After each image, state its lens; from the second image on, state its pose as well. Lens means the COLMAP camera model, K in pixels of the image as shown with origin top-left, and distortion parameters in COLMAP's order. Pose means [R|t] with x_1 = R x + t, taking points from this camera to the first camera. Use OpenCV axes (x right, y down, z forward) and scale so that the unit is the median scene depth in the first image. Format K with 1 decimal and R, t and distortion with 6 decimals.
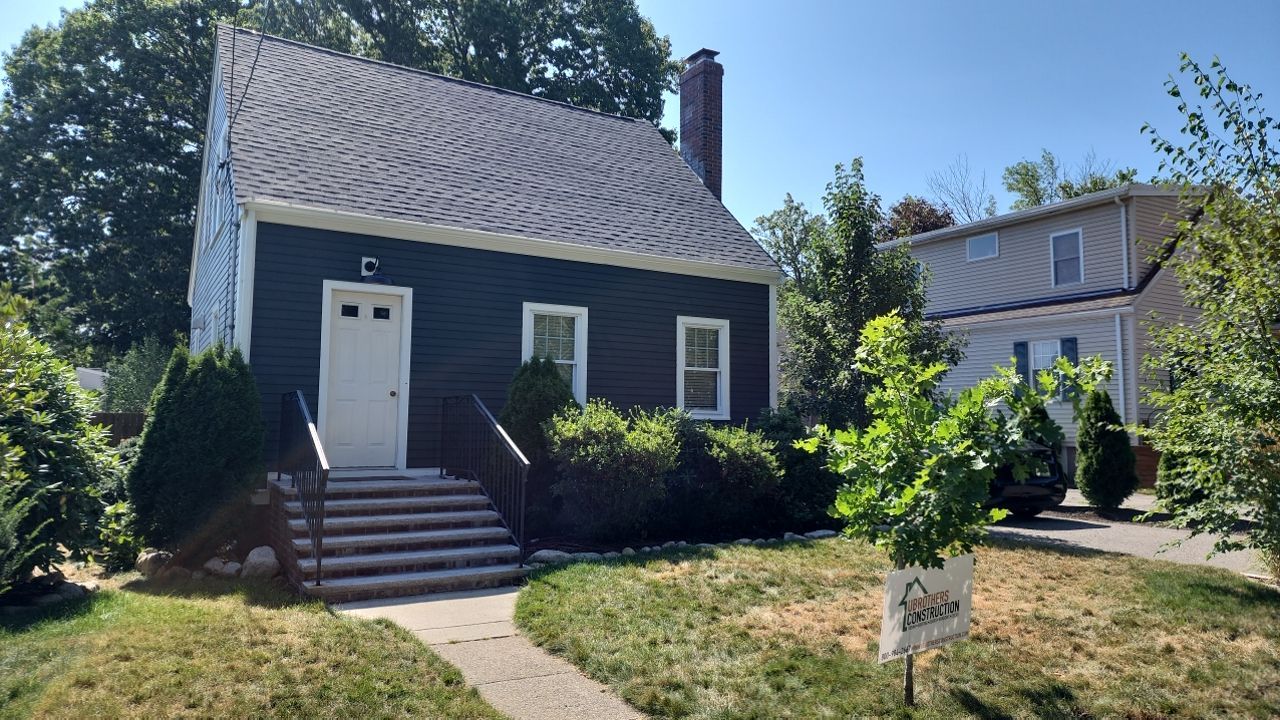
lens RADIAL K [[865.8, 0, 648.2], [0, 865.8, 347.9], [0, 0, 1]] dist [0.051184, -0.050539]
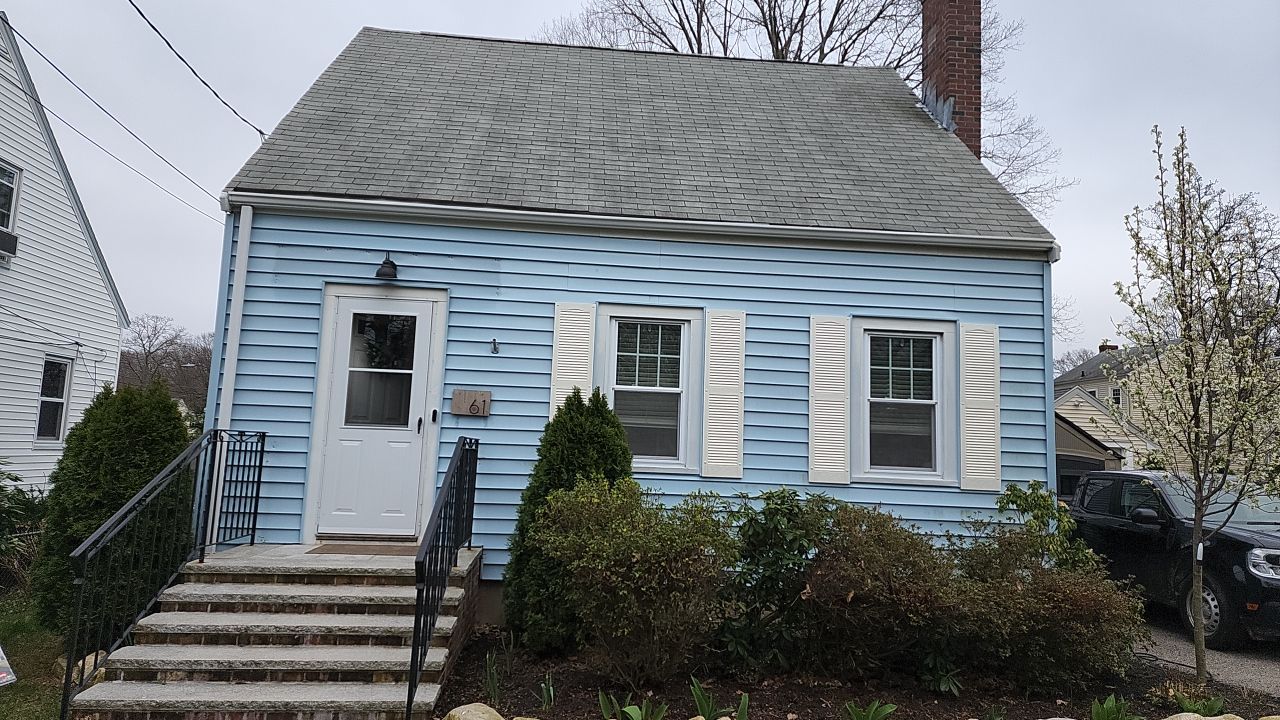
lens RADIAL K [[865.8, 0, 648.2], [0, 865.8, 347.9], [0, 0, 1]] dist [0.051184, -0.050539]
pose [[0.904029, -0.026238, -0.426665, 0.143673], [0.010949, 0.999208, -0.038247, 0.006984], [0.427331, 0.029905, 0.903600, 0.282900]]
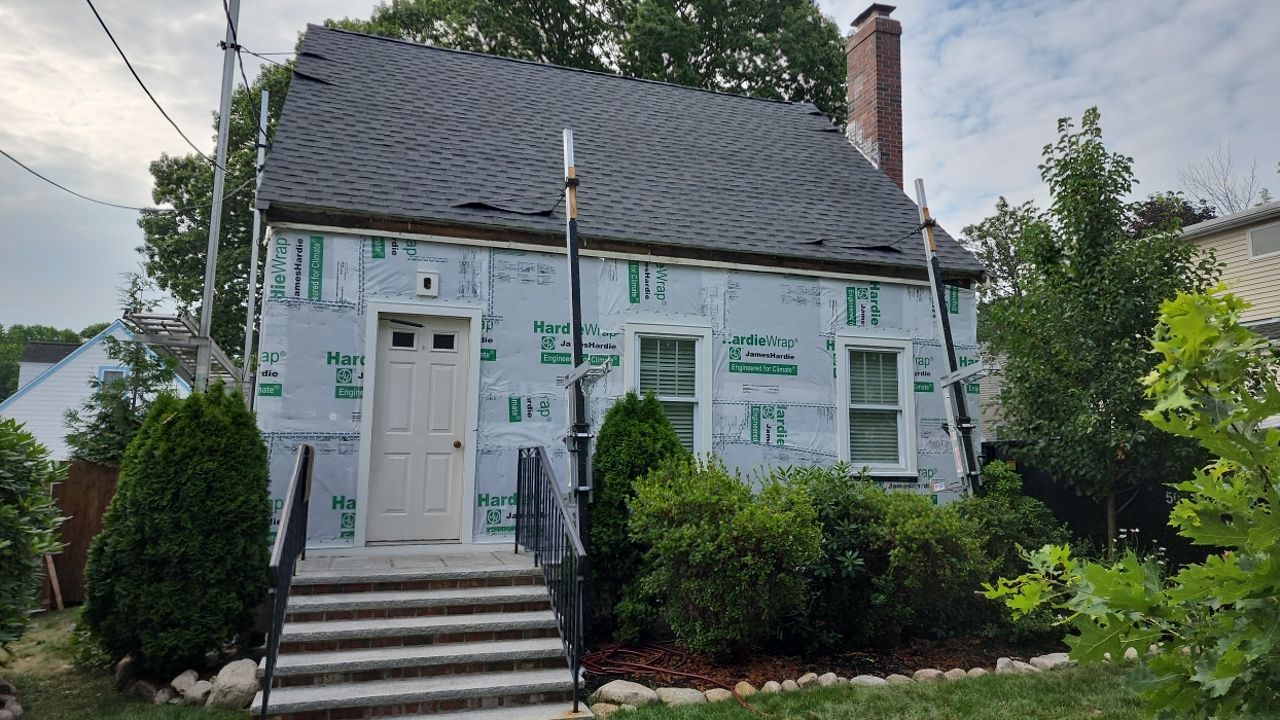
lens RADIAL K [[885.4, 0, 661.7], [0, 885.4, 339.4], [0, 0, 1]] dist [0.081601, -0.092937]
pose [[0.977066, -0.028843, -0.210973, 0.039107], [0.018804, 0.998600, -0.049434, 0.001212], [0.212104, 0.044333, 0.976241, 0.176996]]
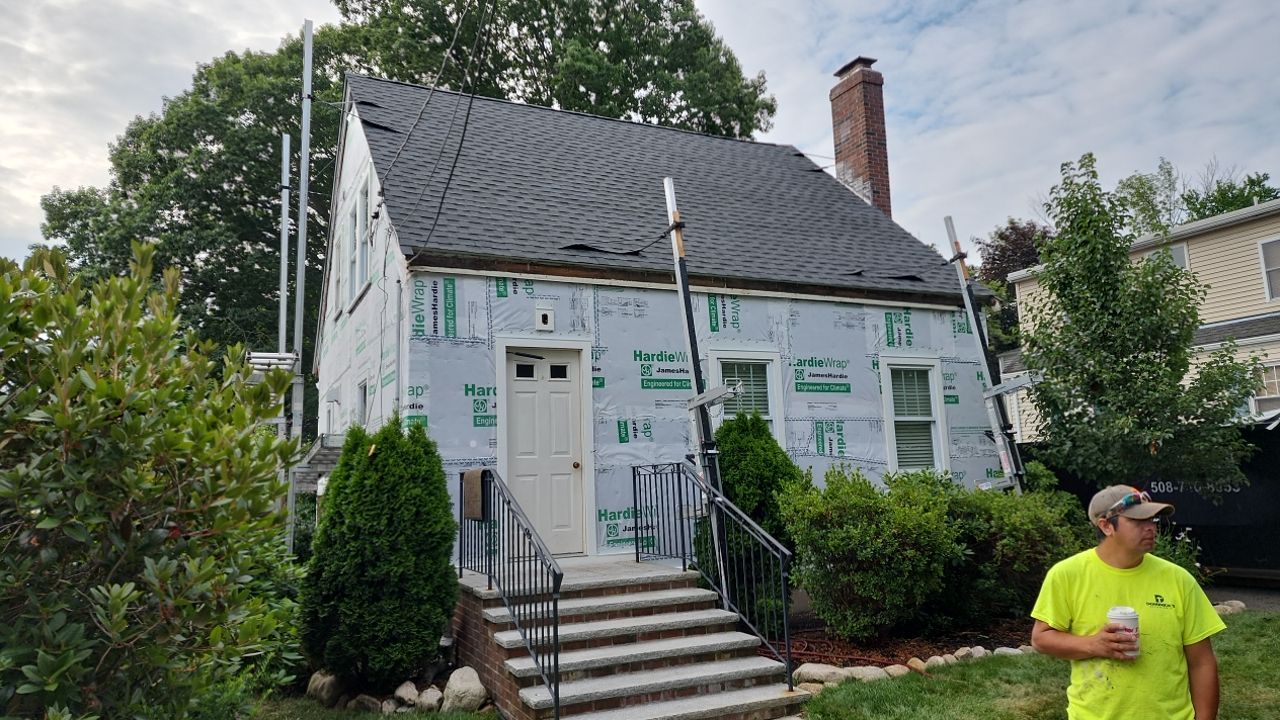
lens RADIAL K [[863.6, 0, 629.6], [0, 863.6, 350.9], [0, 0, 1]] dist [0.100278, -0.108050]
pose [[0.993500, -0.058953, -0.097379, -0.105625], [0.053415, 0.996855, -0.058537, -0.004599], [0.100524, 0.052955, 0.993524, 0.108184]]
